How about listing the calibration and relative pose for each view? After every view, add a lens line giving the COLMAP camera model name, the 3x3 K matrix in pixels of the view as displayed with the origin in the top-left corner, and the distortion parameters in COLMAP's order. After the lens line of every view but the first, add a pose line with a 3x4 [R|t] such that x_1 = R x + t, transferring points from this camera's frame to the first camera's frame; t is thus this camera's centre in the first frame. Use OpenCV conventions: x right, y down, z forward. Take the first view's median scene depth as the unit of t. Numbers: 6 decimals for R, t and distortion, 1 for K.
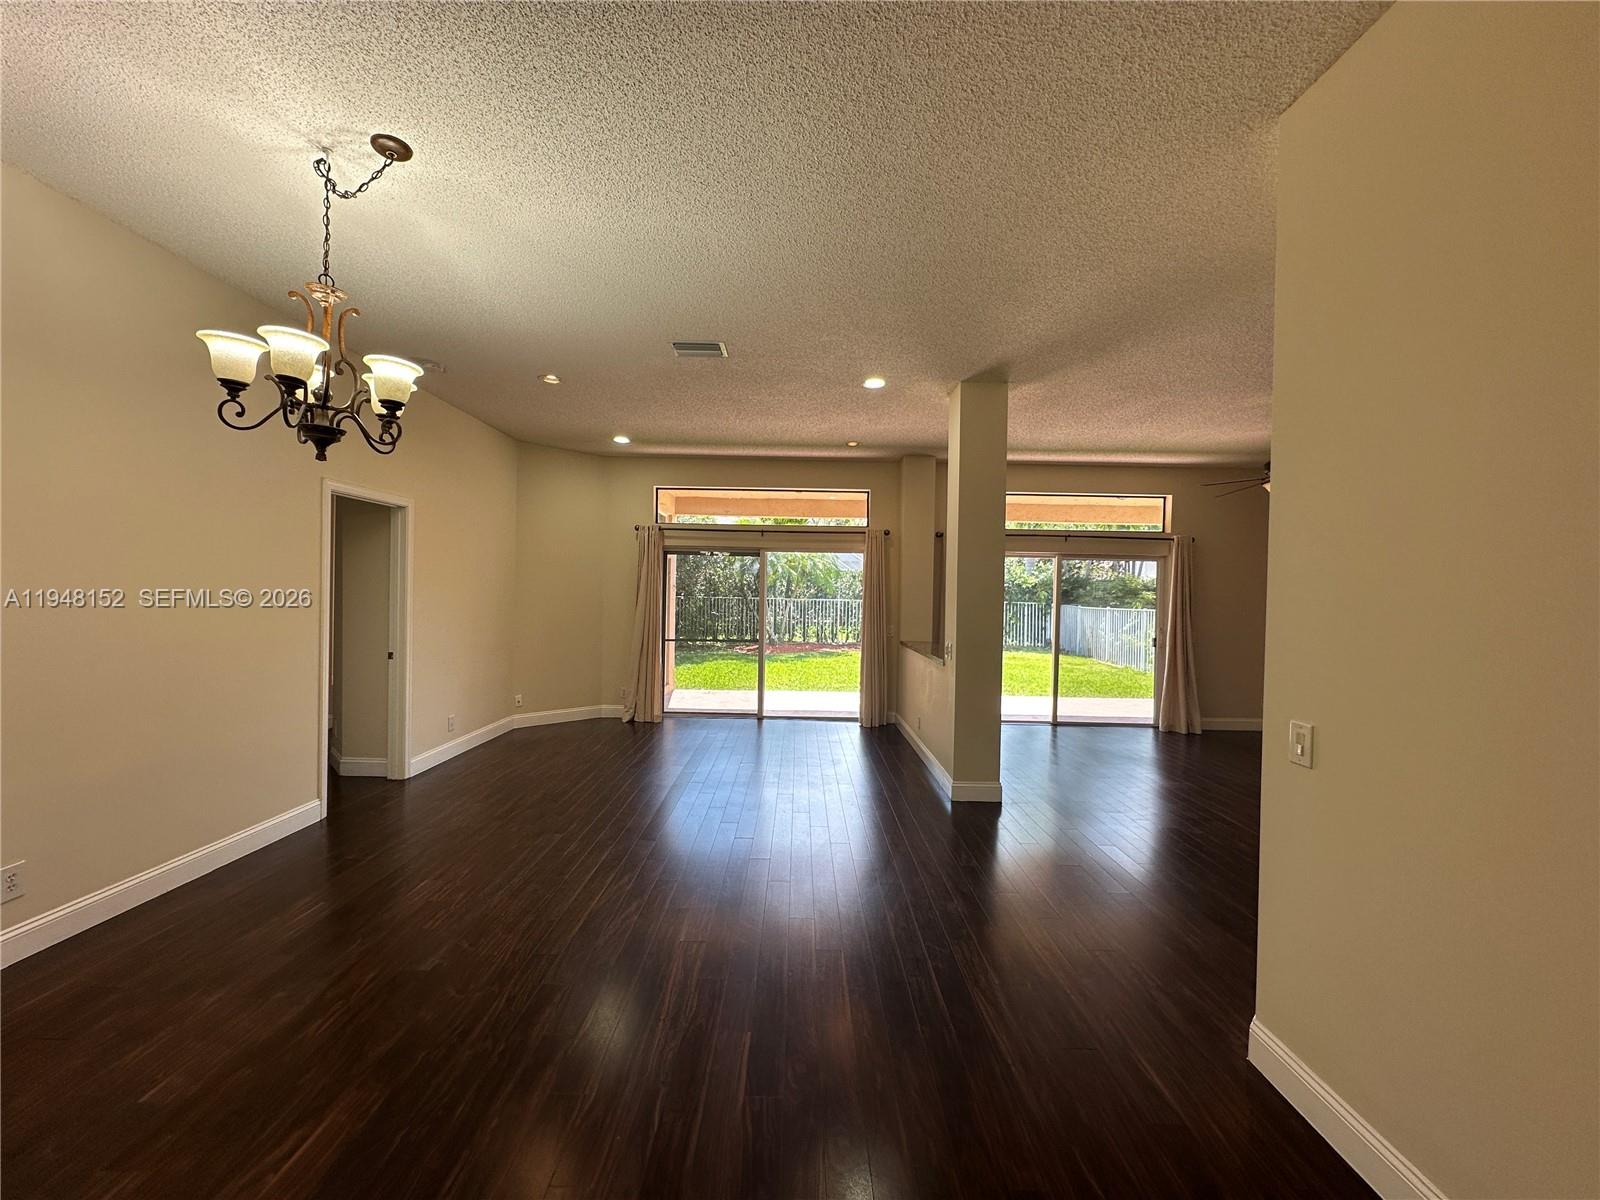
lens RADIAL K [[638.7, 0, 796.5], [0, 638.7, 601.0], [0, 0, 1]] dist [-0.003933, 0.000195]
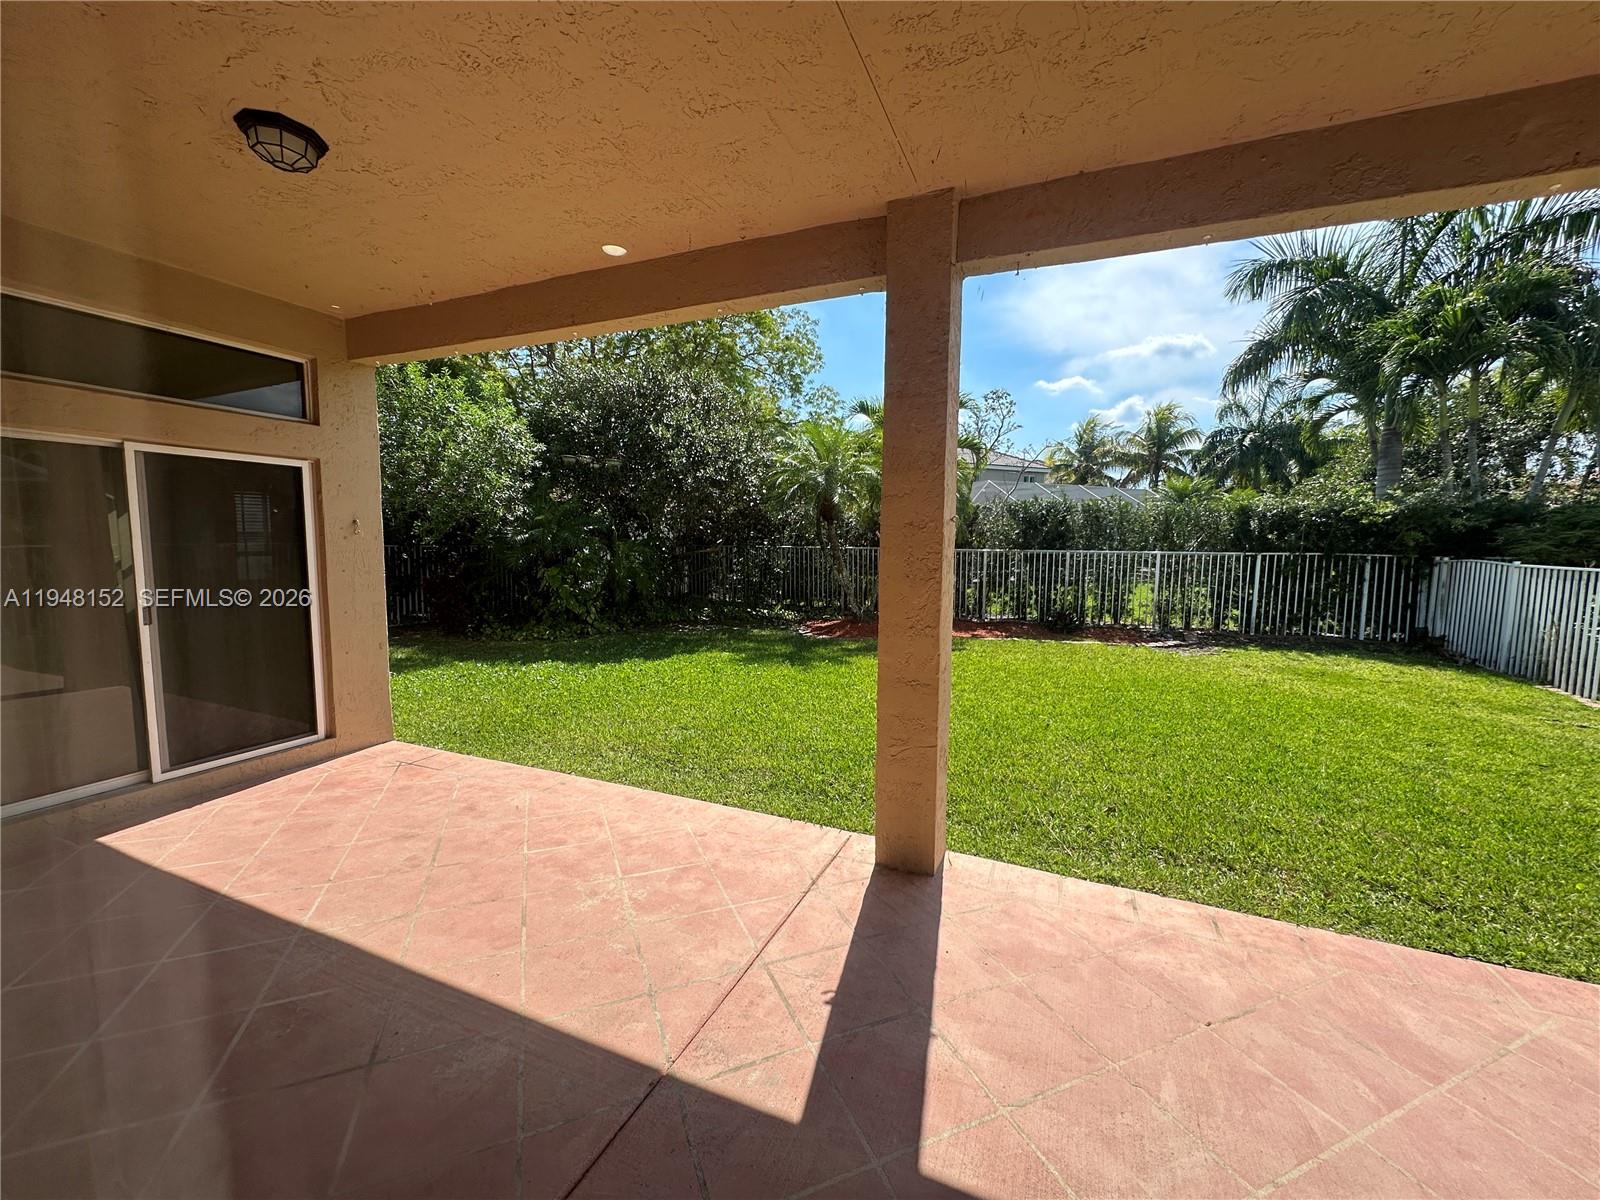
lens RADIAL K [[638.7, 0, 796.1], [0, 638.7, 598.6], [0, 0, 1]] dist [-0.003933, 0.000195]
pose [[0.920787, 0.026628, -0.389155, 0.365324], [0.003027, 0.997149, 0.075391, -0.005278], [0.390053, -0.070597, 0.918082, 0.936980]]
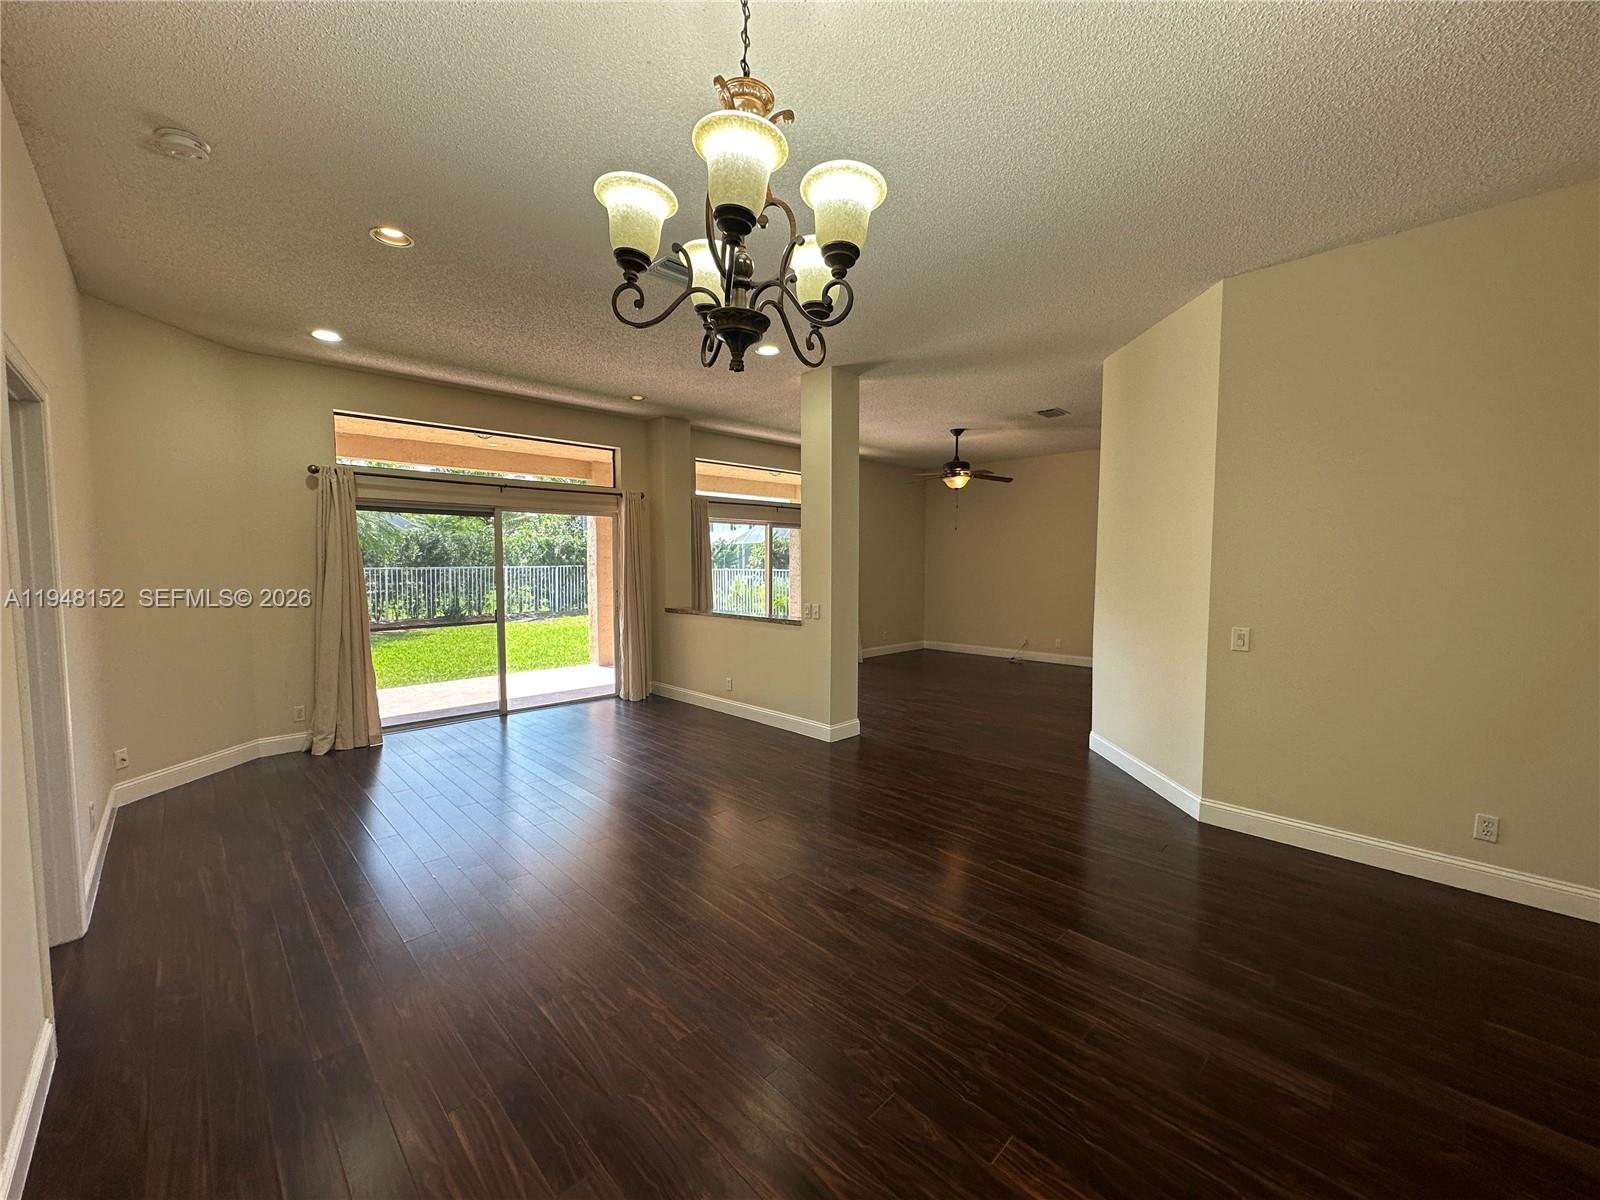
lens RADIAL K [[638.7, 0, 797.9], [0, 638.7, 600.7], [0, 0, 1]] dist [-0.003933, 0.000195]
pose [[0.711970, -0.062413, 0.699431, -0.345782], [0.021480, 0.997512, 0.067147, -0.009420], [-0.701881, -0.032783, 0.711539, 0.147548]]
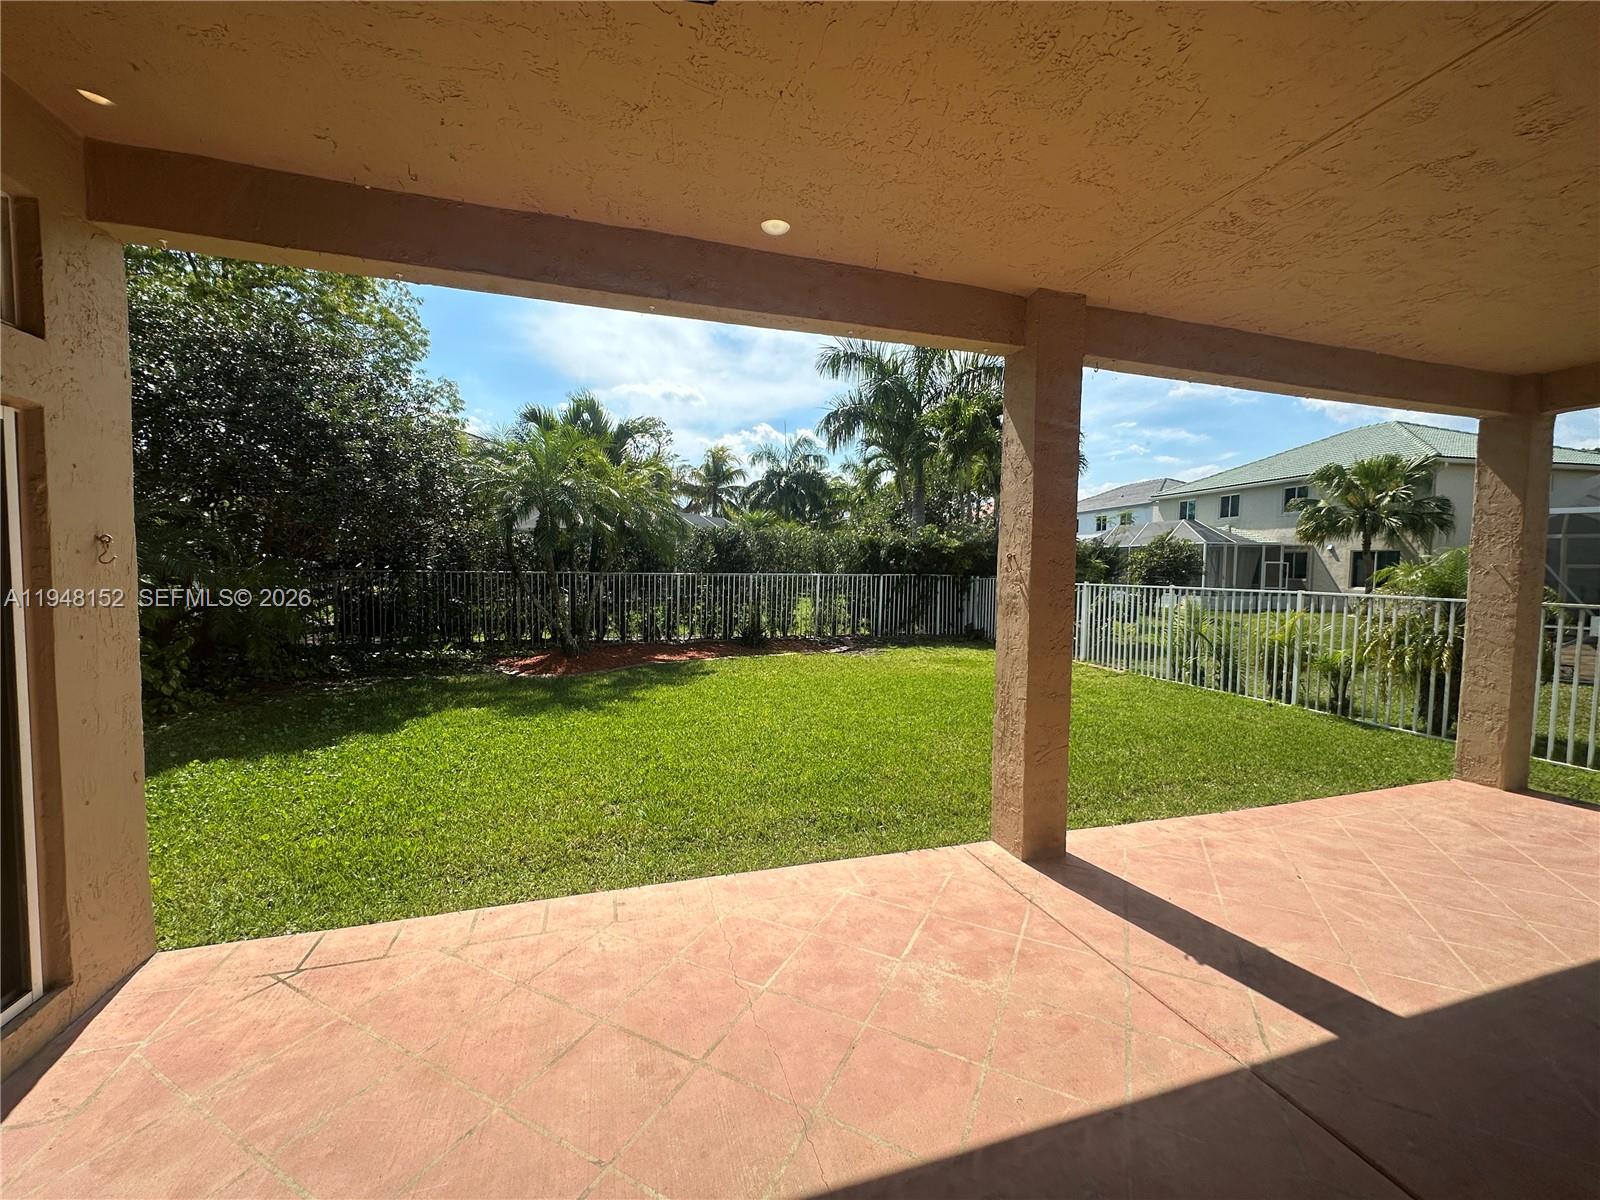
lens RADIAL K [[638.7, 0, 803.5], [0, 638.7, 595.4], [0, 0, 1]] dist [-0.003933, 0.000195]
pose [[0.951560, -0.020843, 0.306755, -0.028507], [0.008152, 0.999059, 0.042596, -0.016574], [-0.307354, -0.038032, 0.950835, 0.940049]]
